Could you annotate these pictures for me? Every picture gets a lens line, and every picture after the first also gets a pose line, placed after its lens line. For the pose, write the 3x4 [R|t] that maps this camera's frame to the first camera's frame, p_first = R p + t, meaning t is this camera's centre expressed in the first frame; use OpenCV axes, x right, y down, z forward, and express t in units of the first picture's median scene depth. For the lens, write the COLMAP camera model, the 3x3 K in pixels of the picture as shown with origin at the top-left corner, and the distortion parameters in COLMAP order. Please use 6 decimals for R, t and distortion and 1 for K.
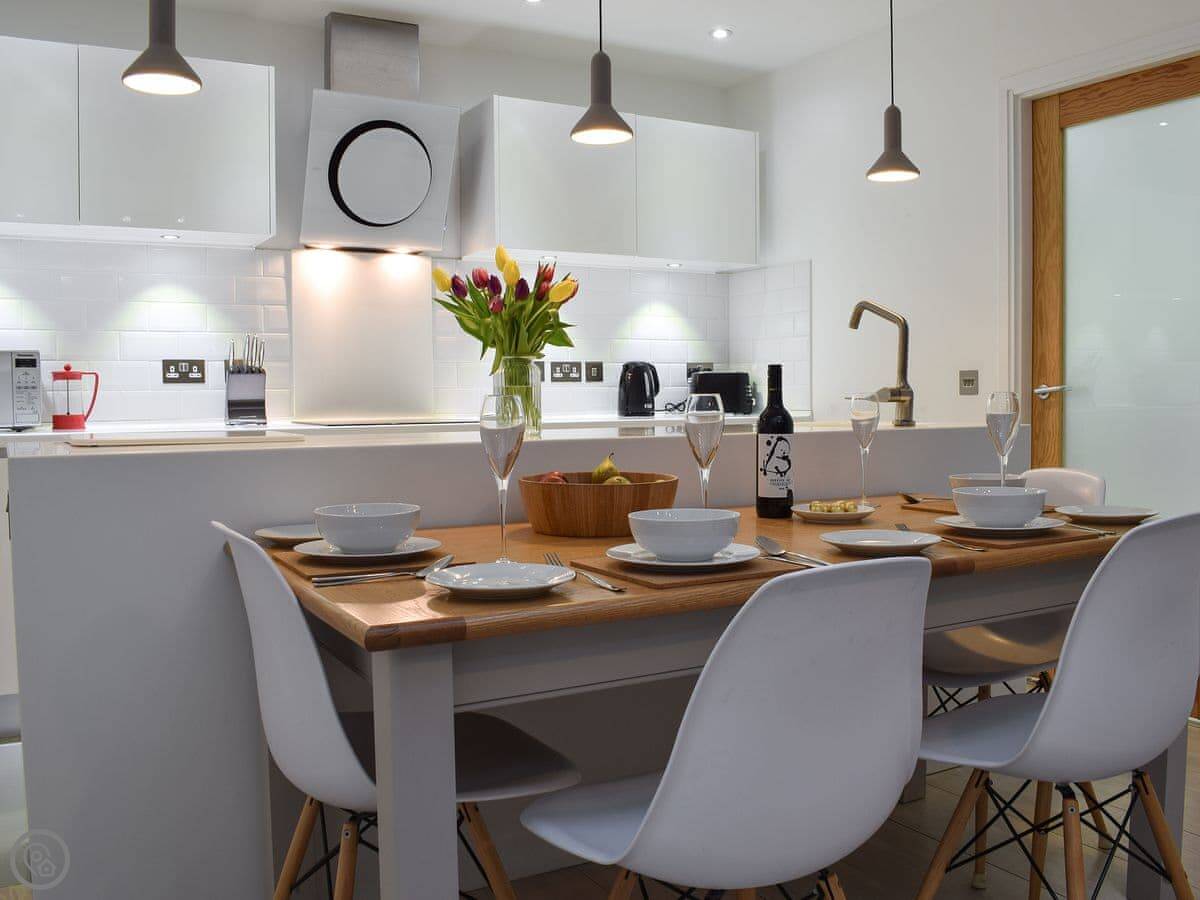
lens RADIAL K [[1113.8, 0, 643.7], [0, 1113.8, 451.9], [0, 0, 1]] dist [-0.083205, -0.002322]
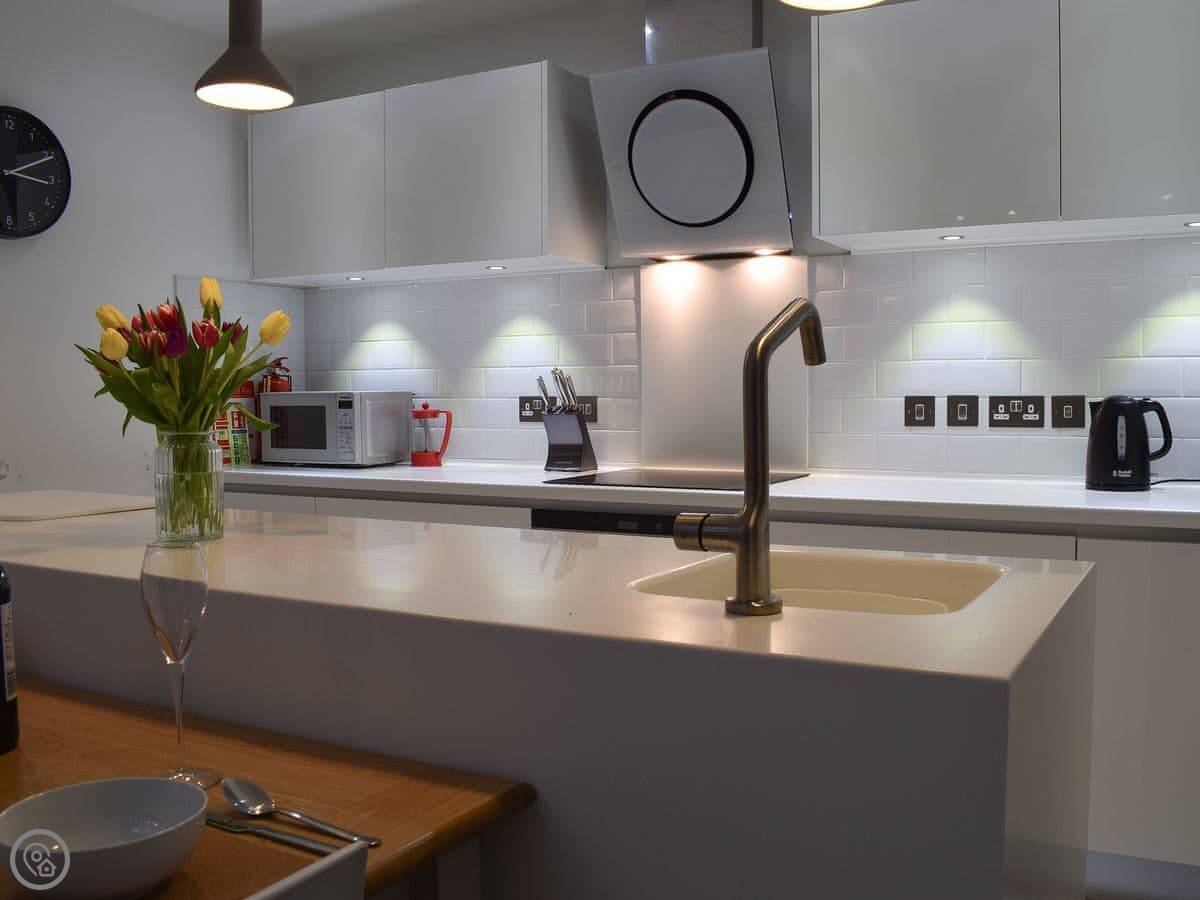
lens RADIAL K [[1113.8, 0, 643.7], [0, 1113.8, 451.9], [0, 0, 1]] dist [-0.083205, -0.002322]
pose [[0.527332, 0.051249, -0.848112, 0.411383], [-0.044385, 0.998478, 0.032737, -0.069141], [0.848499, 0.020380, 0.528804, 0.555443]]
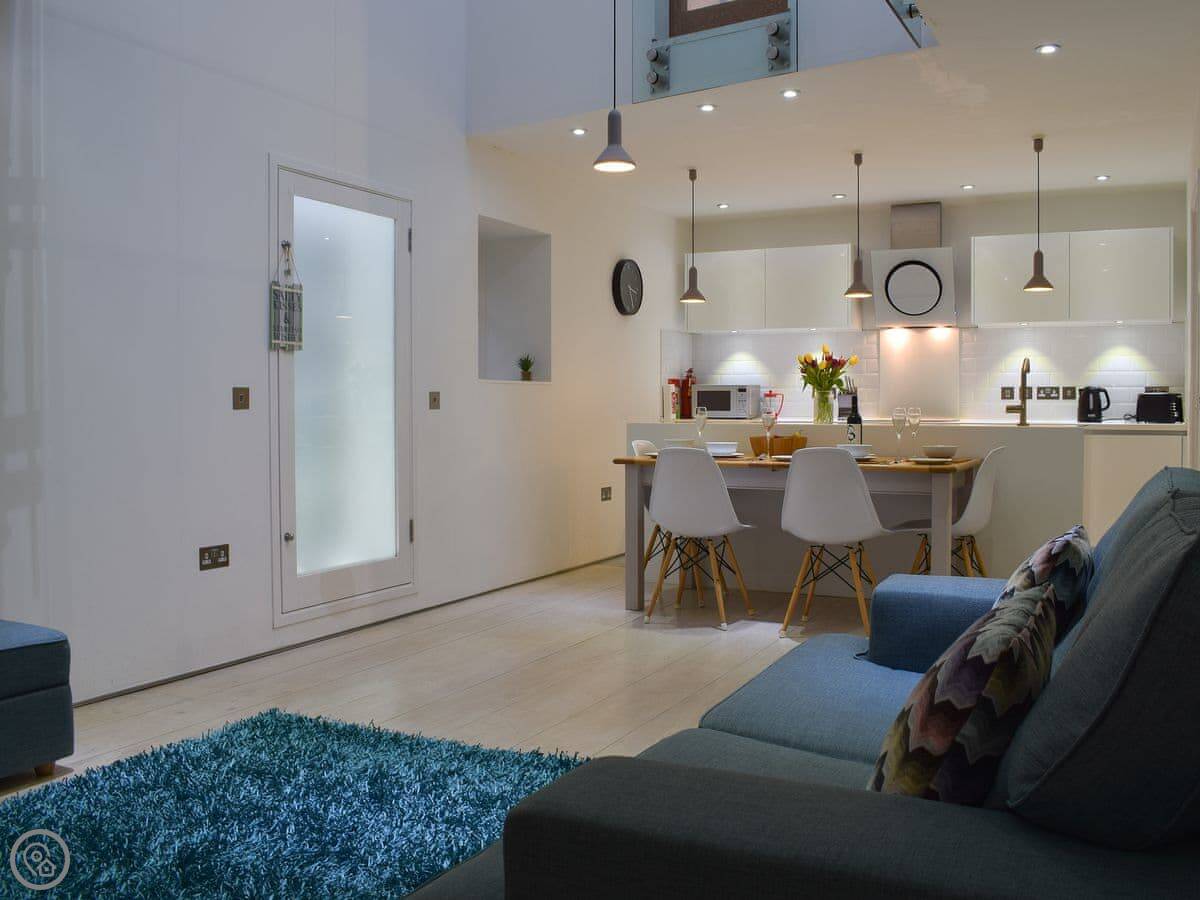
lens RADIAL K [[1113.8, 0, 643.7], [0, 1113.8, 451.9], [0, 0, 1]] dist [-0.083205, -0.002322]
pose [[0.577520, 0.043337, -0.815225, 1.017769], [-0.048049, 0.998663, 0.019050, 0.011279], [0.814961, 0.028169, 0.578831, -0.438421]]
